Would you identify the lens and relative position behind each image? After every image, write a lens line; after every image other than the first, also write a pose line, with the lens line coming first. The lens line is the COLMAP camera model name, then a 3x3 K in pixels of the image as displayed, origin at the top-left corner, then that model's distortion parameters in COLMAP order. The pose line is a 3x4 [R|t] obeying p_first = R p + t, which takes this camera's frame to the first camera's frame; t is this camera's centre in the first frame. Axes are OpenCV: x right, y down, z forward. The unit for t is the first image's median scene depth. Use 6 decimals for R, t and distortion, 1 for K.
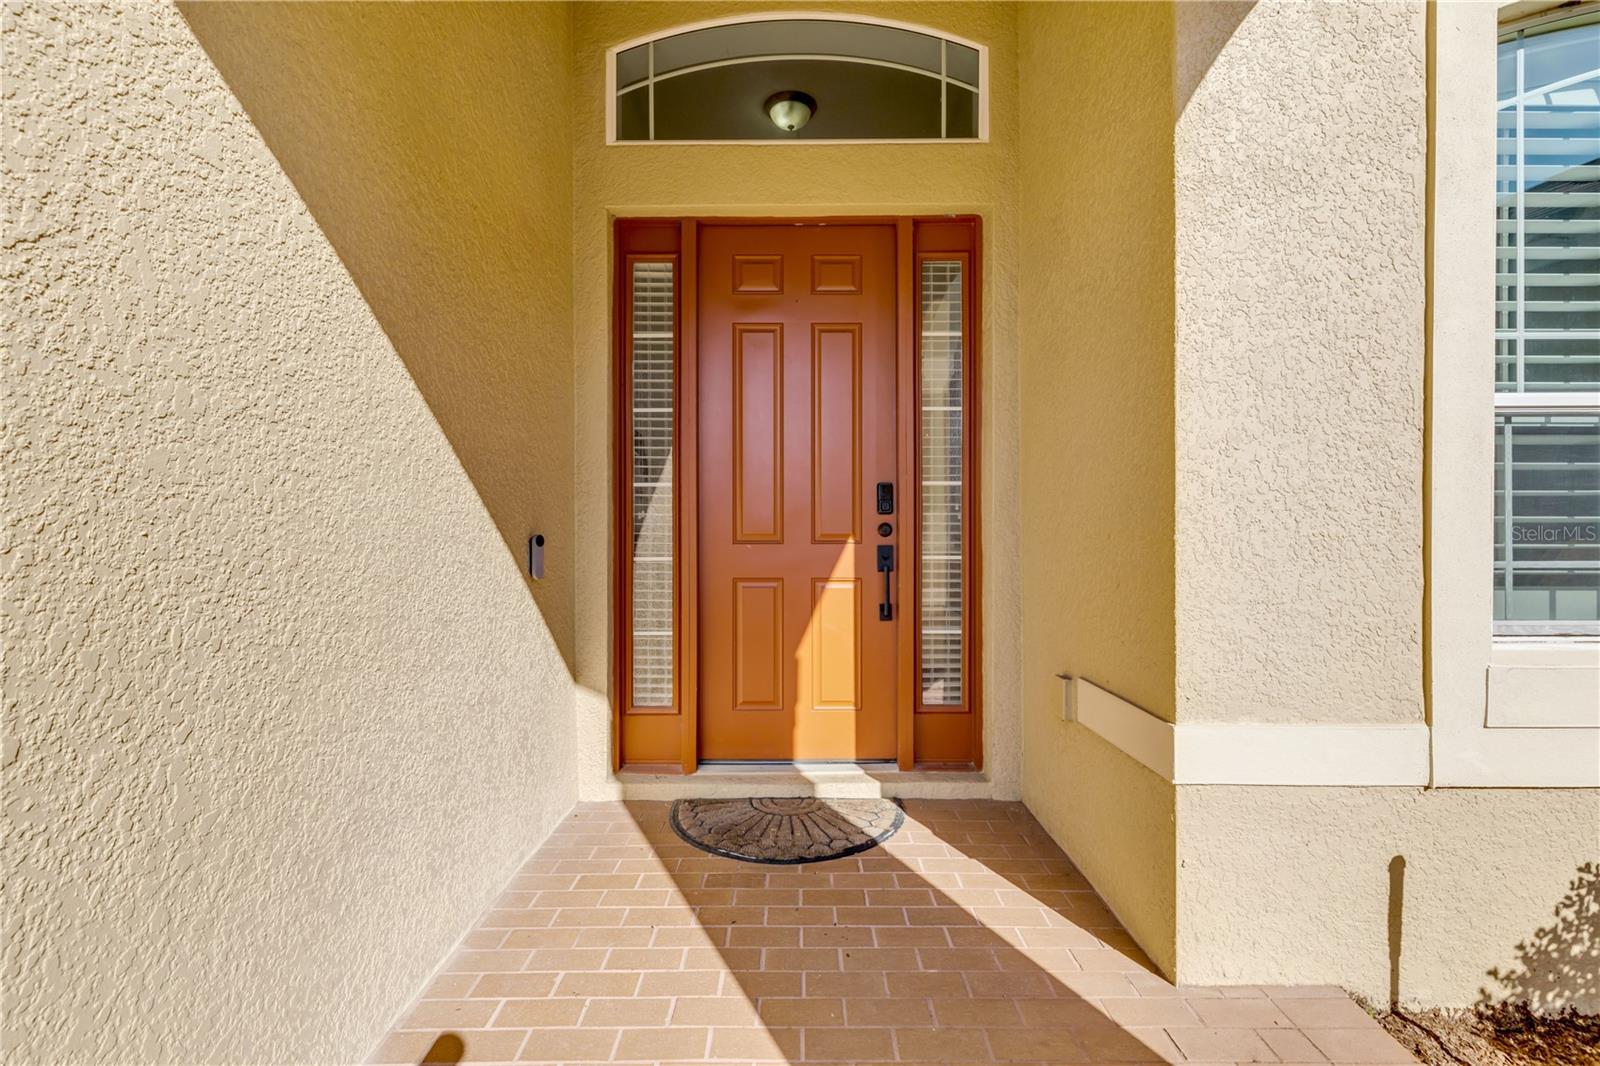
lens RADIAL K [[684.7, 0, 797.6], [0, 684.7, 532.5], [0, 0, 1]] dist [0.001288, 0.000059]
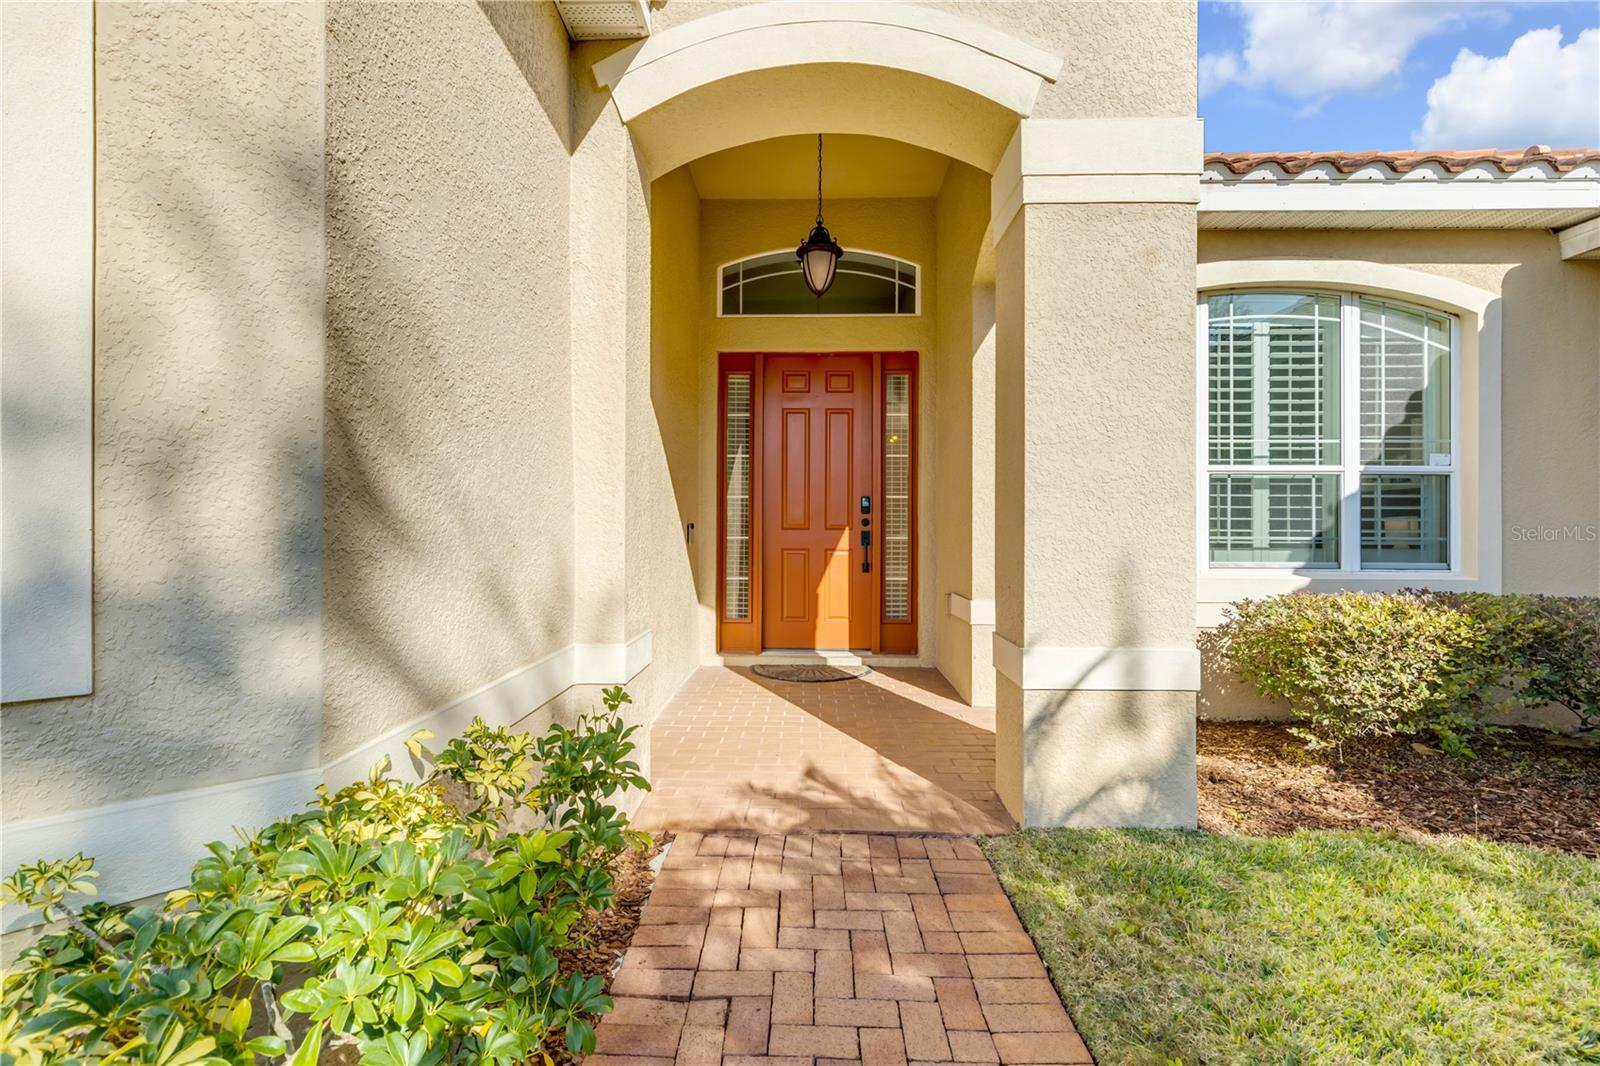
lens RADIAL K [[684.7, 0, 801.6], [0, 684.7, 527.9], [0, 0, 1]] dist [0.001288, 0.000059]
pose [[0.999841, 0.004974, -0.017130, -0.011158], [-0.004999, 0.999987, -0.001413, 0.014155], [0.017123, 0.001499, 0.999852, -0.830740]]
